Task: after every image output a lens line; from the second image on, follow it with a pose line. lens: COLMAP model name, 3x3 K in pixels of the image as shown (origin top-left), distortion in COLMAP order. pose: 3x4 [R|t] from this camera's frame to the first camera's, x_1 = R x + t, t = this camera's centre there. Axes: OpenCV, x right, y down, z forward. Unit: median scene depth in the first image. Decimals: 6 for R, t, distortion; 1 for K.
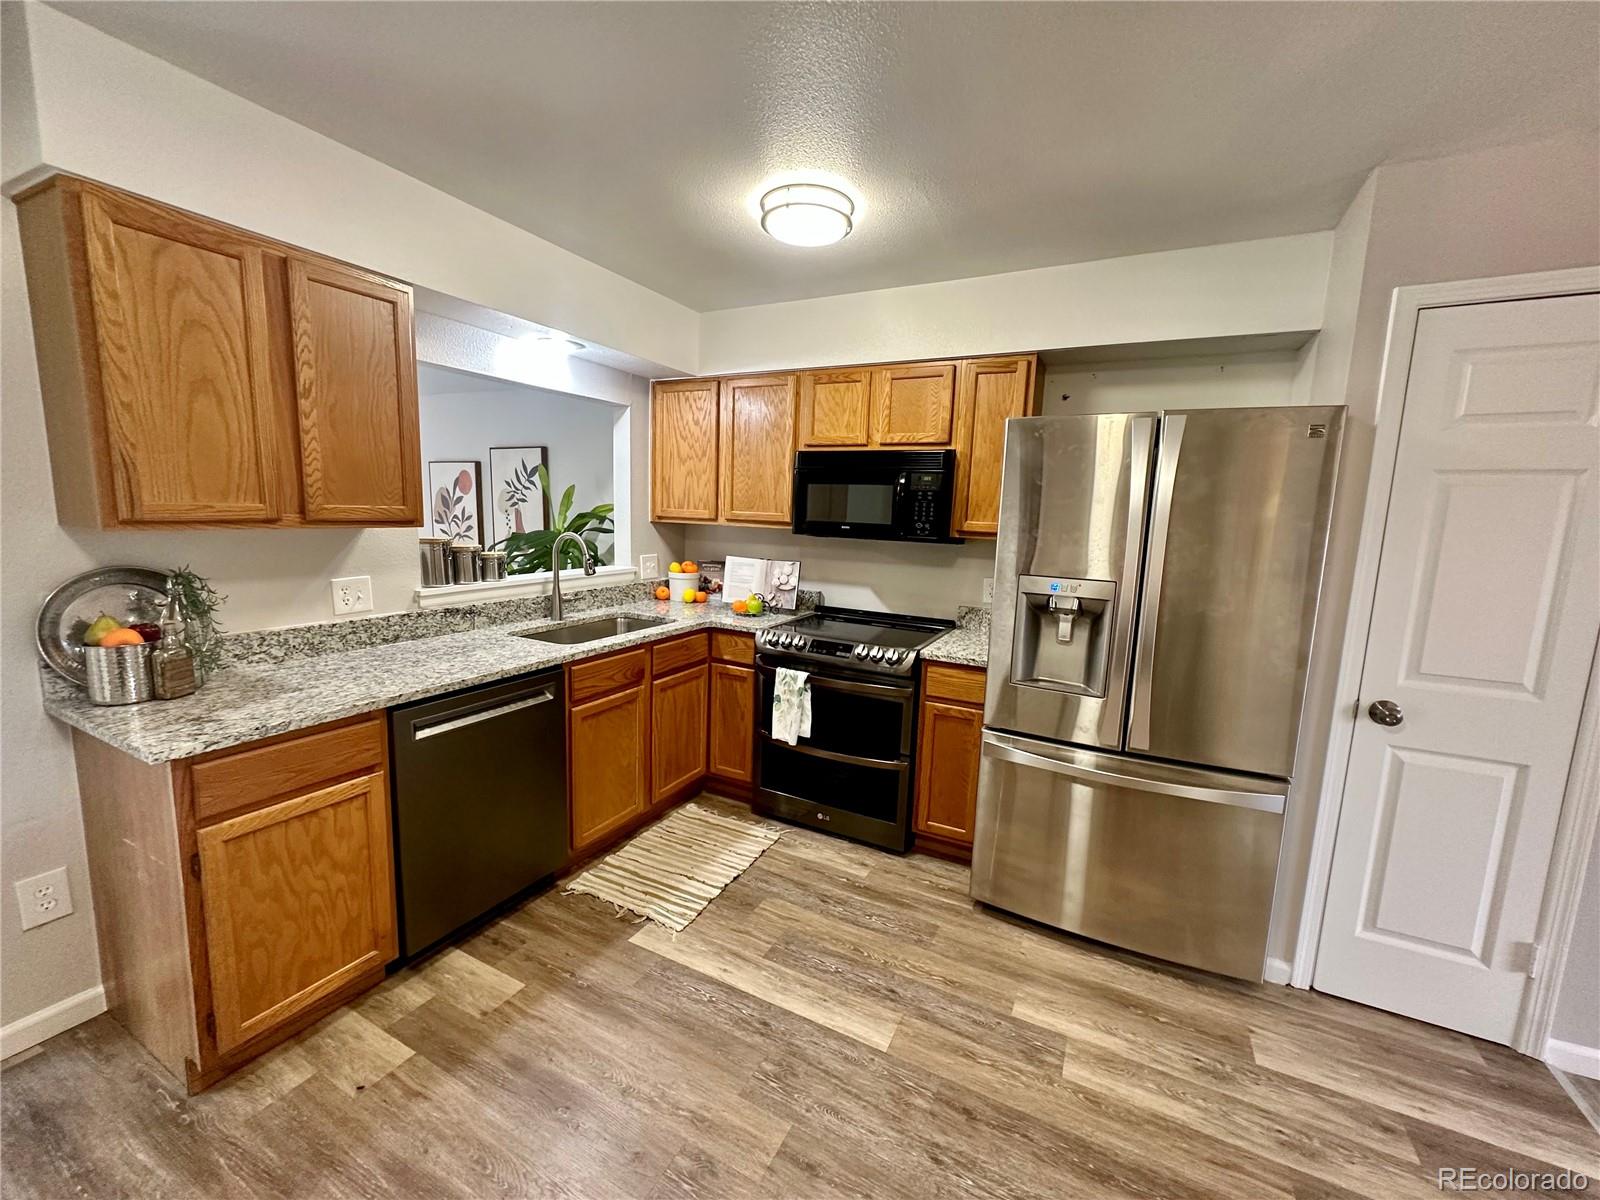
lens RADIAL K [[637.5, 0, 802.2], [0, 637.5, 603.1], [0, 0, 1]] dist [-0.002868, 0.000766]
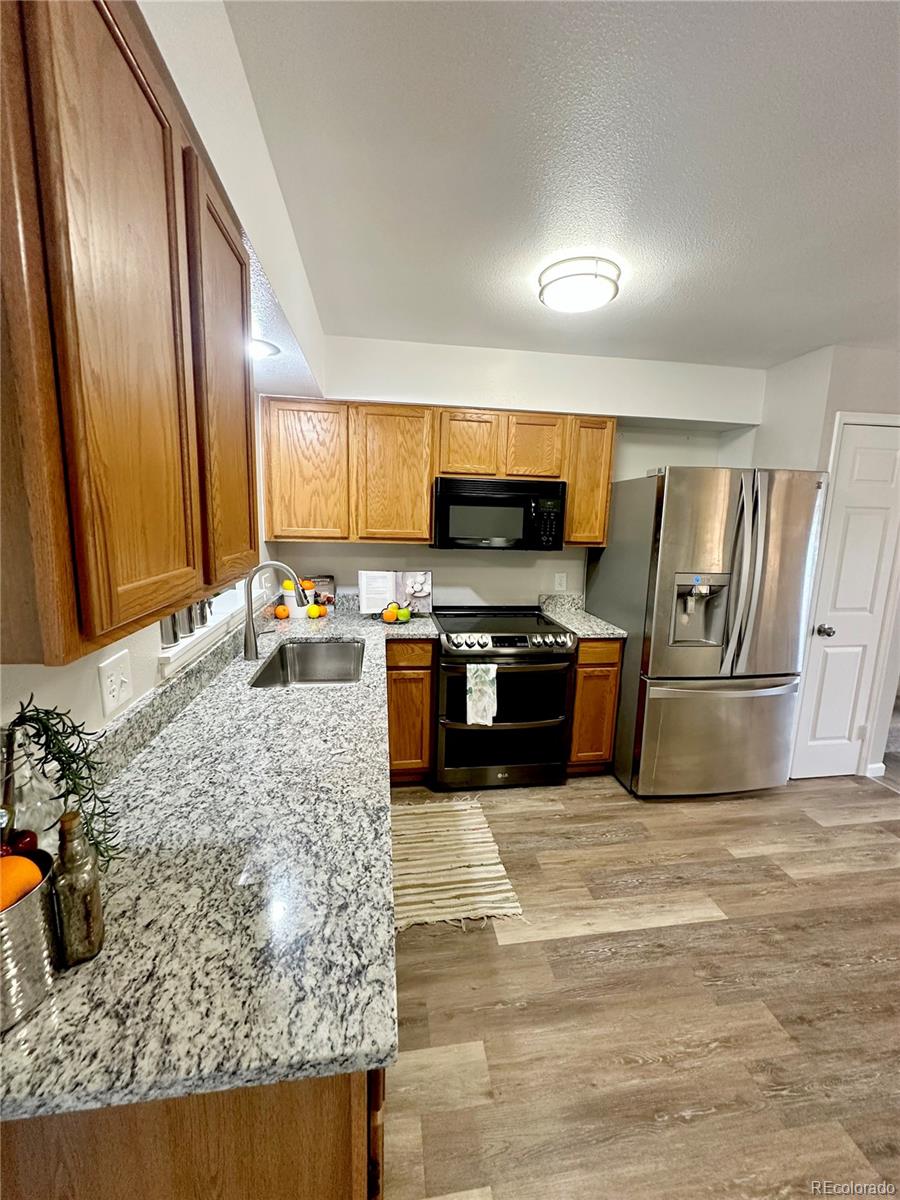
lens RADIAL K [[478.1, 0, 450.4], [0, 478.1, 599.0], [0, 0, 1]] dist [-0.002868, 0.000766]
pose [[0.812973, -0.112038, 0.571422, -0.654662], [0.088773, 0.993691, 0.068532, -0.097250], [-0.575495, -0.004988, 0.817790, 0.353054]]
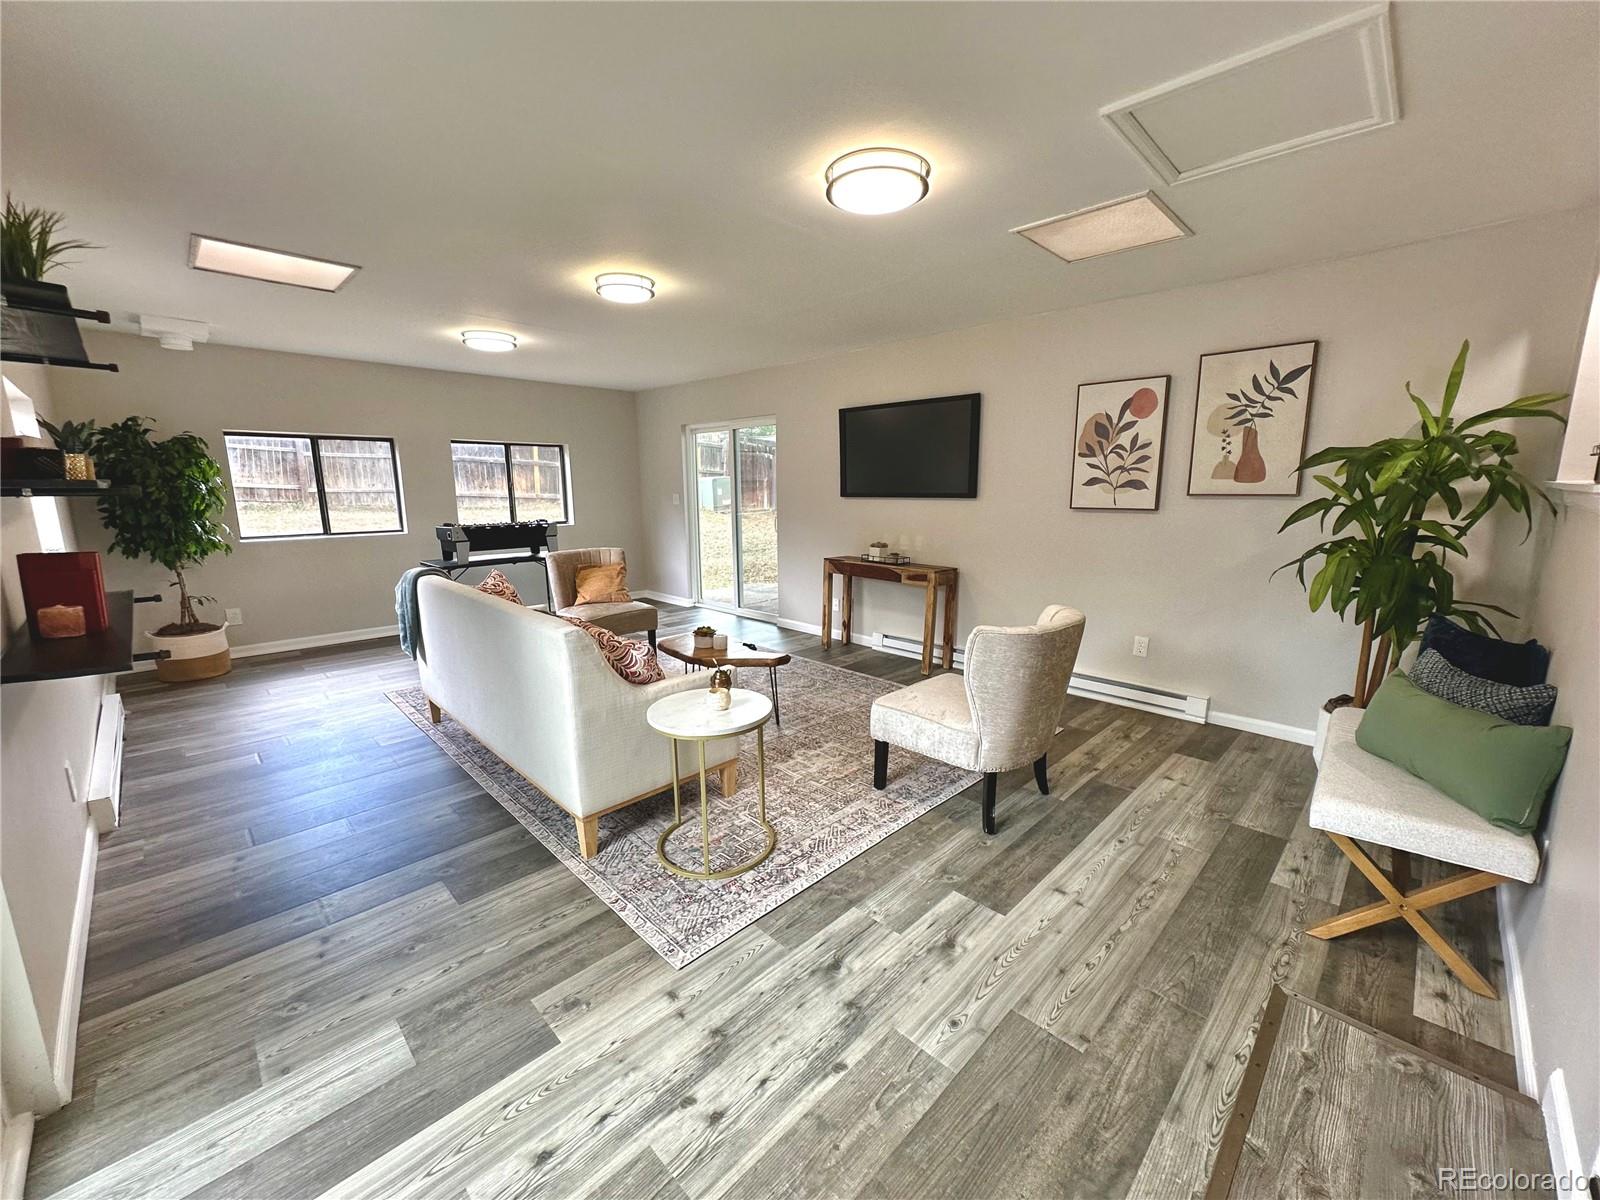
lens RADIAL K [[637.5, 0, 803.0], [0, 637.5, 600.1], [0, 0, 1]] dist [-0.002868, 0.000766]
pose [[0.954422, 0.017906, -0.297924, -1.300816], [-0.009669, 0.999530, 0.029099, 0.090353], [0.298305, -0.024892, 0.954146, 0.114537]]
